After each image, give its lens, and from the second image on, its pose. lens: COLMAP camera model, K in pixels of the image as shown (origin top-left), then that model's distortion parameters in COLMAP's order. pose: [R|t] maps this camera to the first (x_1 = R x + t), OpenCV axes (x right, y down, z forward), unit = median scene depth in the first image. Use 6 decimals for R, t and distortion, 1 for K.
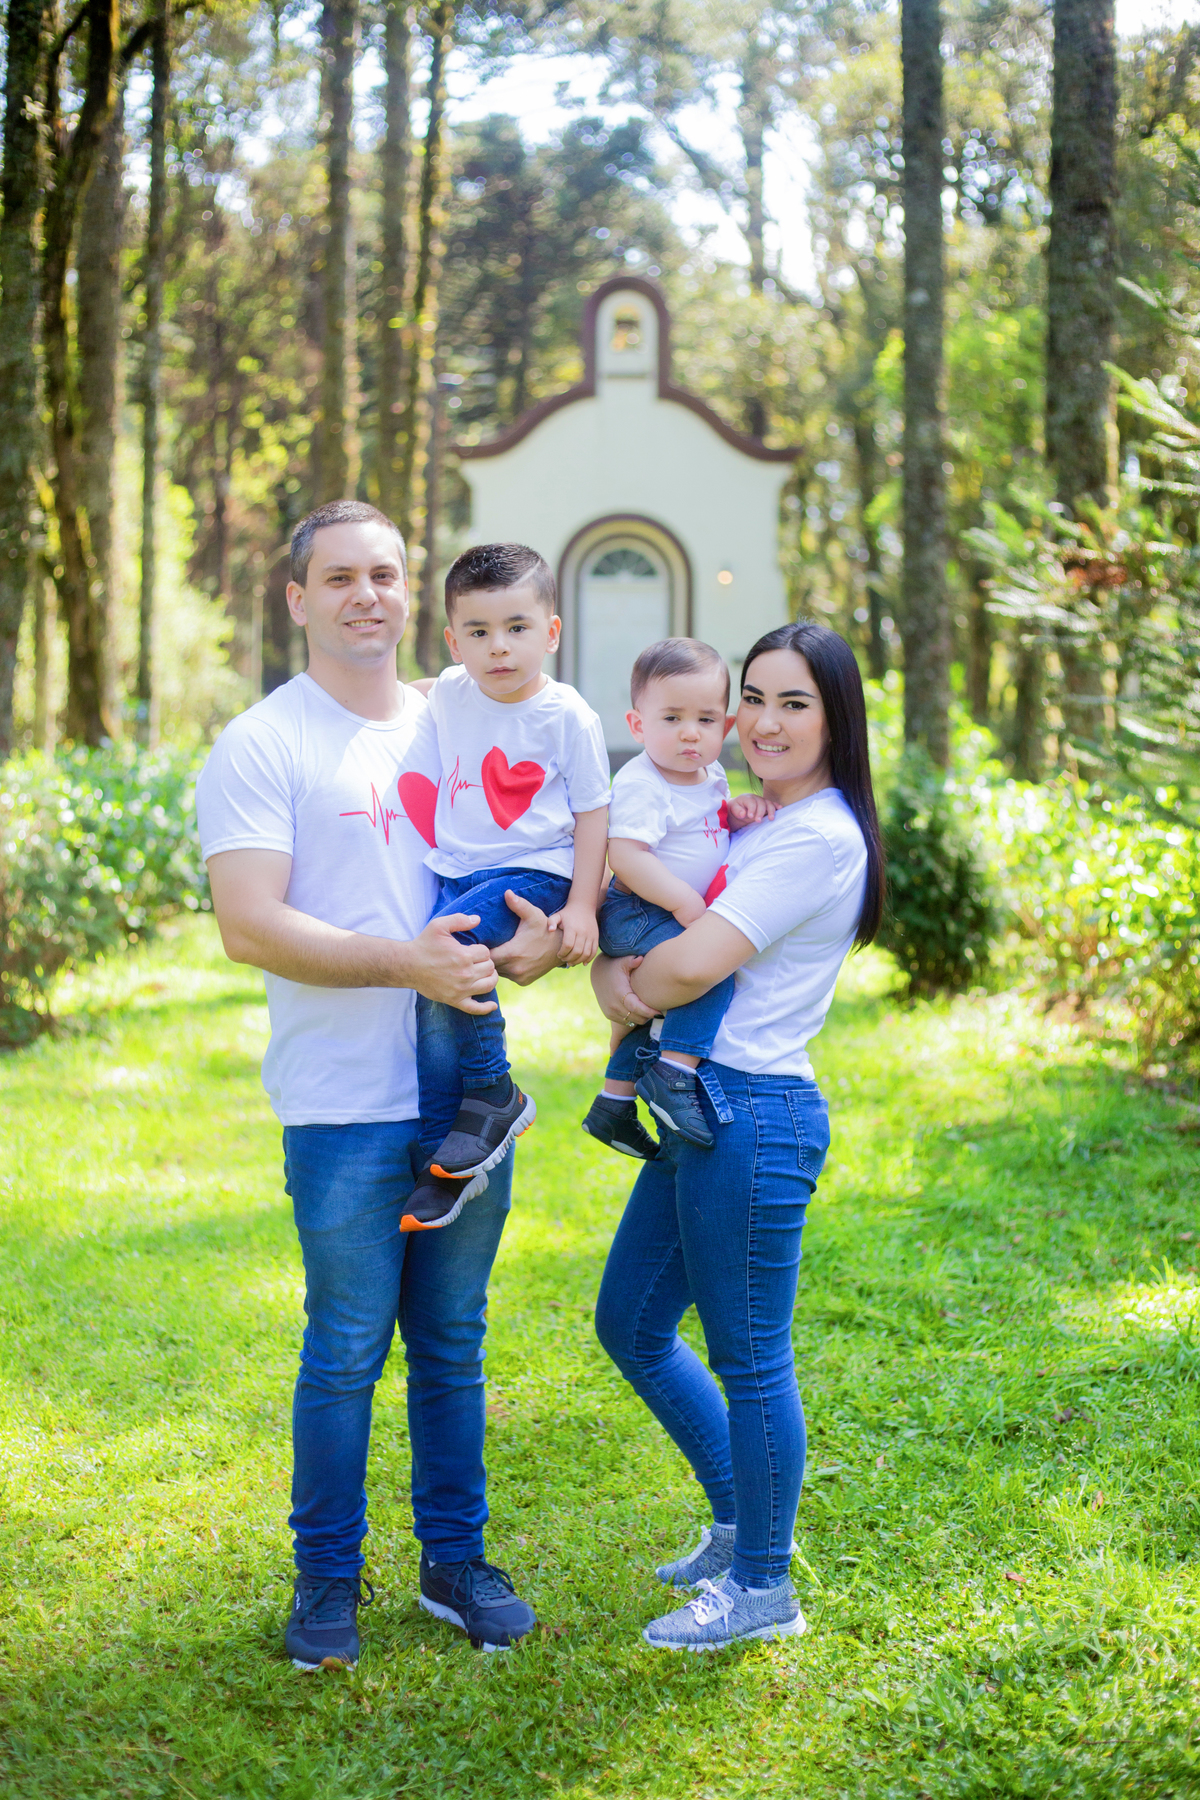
lens RADIAL K [[2631.4, 0, 658.9], [0, 2631.4, 898.1], [0, 0, 1]] dist [-0.119104, -0.039622]
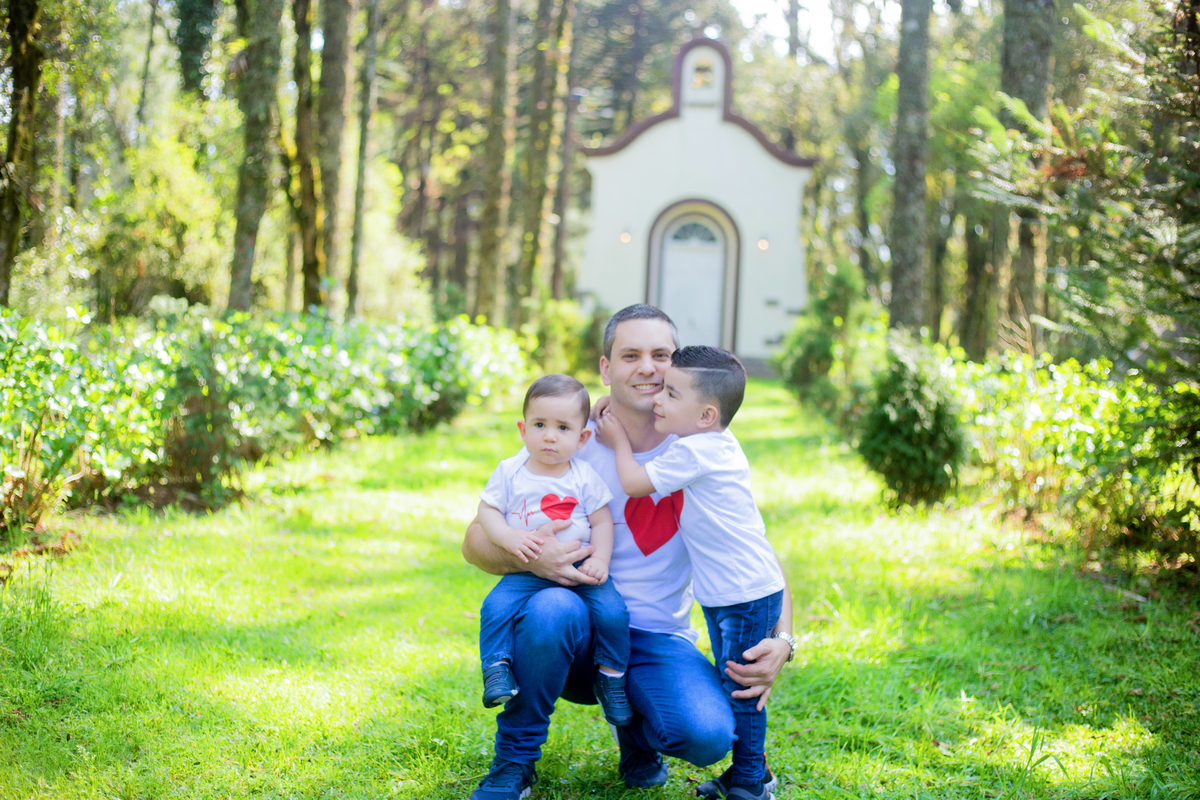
lens RADIAL K [[1754.2, 0, 600.7], [0, 1754.2, 400.0], [0, 0, 1]] dist [-0.119104, -0.039622]
pose [[0.997018, 0.044391, -0.063122, 0.002303], [-0.046859, 0.998172, -0.038166, 0.026098], [0.061312, 0.041010, 0.997276, 0.133428]]
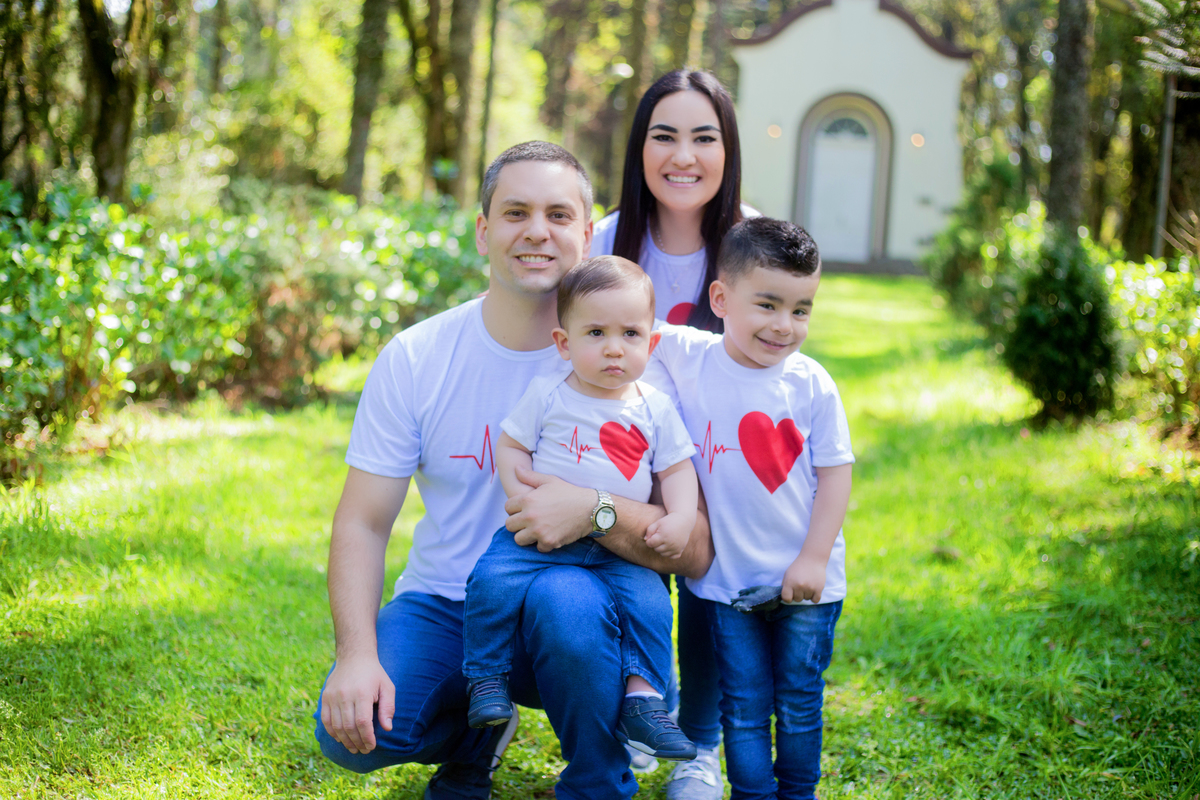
lens RADIAL K [[1769.6, 0, 595.8], [0, 1769.6, 378.3], [0, 0, 1]] dist [-0.097693, -0.140991]
pose [[0.986625, 0.068283, -0.148017, 0.015085], [-0.067251, 0.997664, 0.011973, 0.024328], [0.148489, -0.001859, 0.988912, 0.210867]]
